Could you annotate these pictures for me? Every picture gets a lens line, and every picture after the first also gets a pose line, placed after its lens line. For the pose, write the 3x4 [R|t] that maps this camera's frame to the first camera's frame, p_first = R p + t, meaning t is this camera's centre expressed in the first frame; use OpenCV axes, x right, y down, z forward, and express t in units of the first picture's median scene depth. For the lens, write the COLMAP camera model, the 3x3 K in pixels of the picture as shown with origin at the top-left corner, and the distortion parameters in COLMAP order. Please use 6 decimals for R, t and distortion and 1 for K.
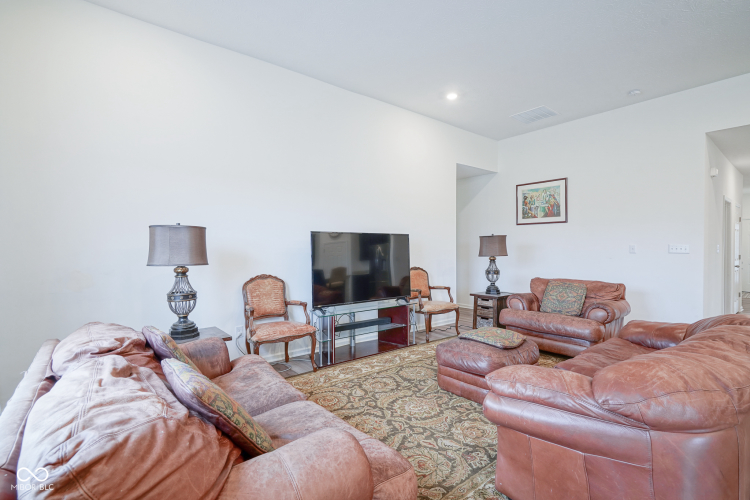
lens RADIAL K [[351.1, 0, 379.0], [0, 351.1, 254.7], [0, 0, 1]] dist [0.000507, 0.000362]
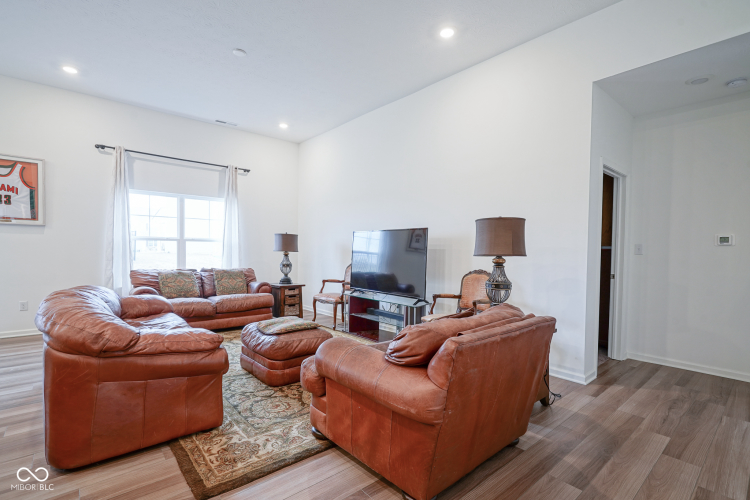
lens RADIAL K [[351.1, 0, 379.0], [0, 351.1, 254.7], [0, 0, 1]] dist [0.000507, 0.000362]
pose [[0.038174, 0.020159, -0.999068, 0.944131], [-0.022281, 0.999565, 0.019318, -0.004457], [0.999023, 0.021523, 0.038606, 0.843069]]
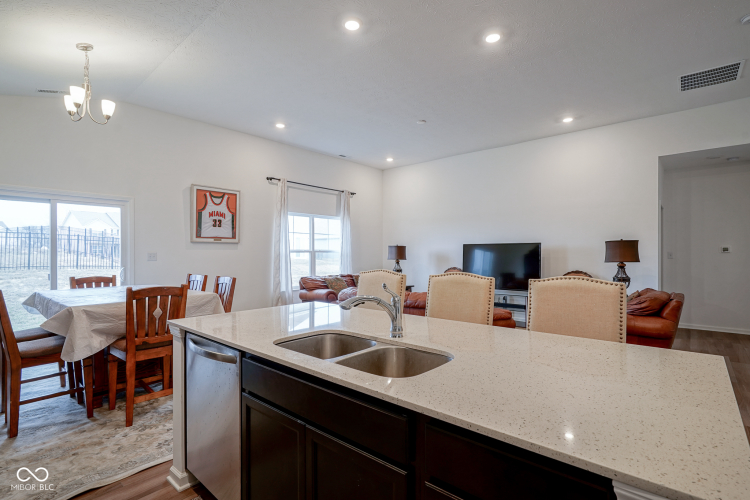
lens RADIAL K [[360.0, 0, 375.0], [0, 360.0, 250.0], [0, 0, 1]] dist [0.002970, 0.000513]
pose [[0.171160, -0.001580, -0.985242, 1.261935], [-0.008411, 0.999960, -0.003065, -0.021294], [0.985207, 0.008812, 0.171140, 0.184198]]
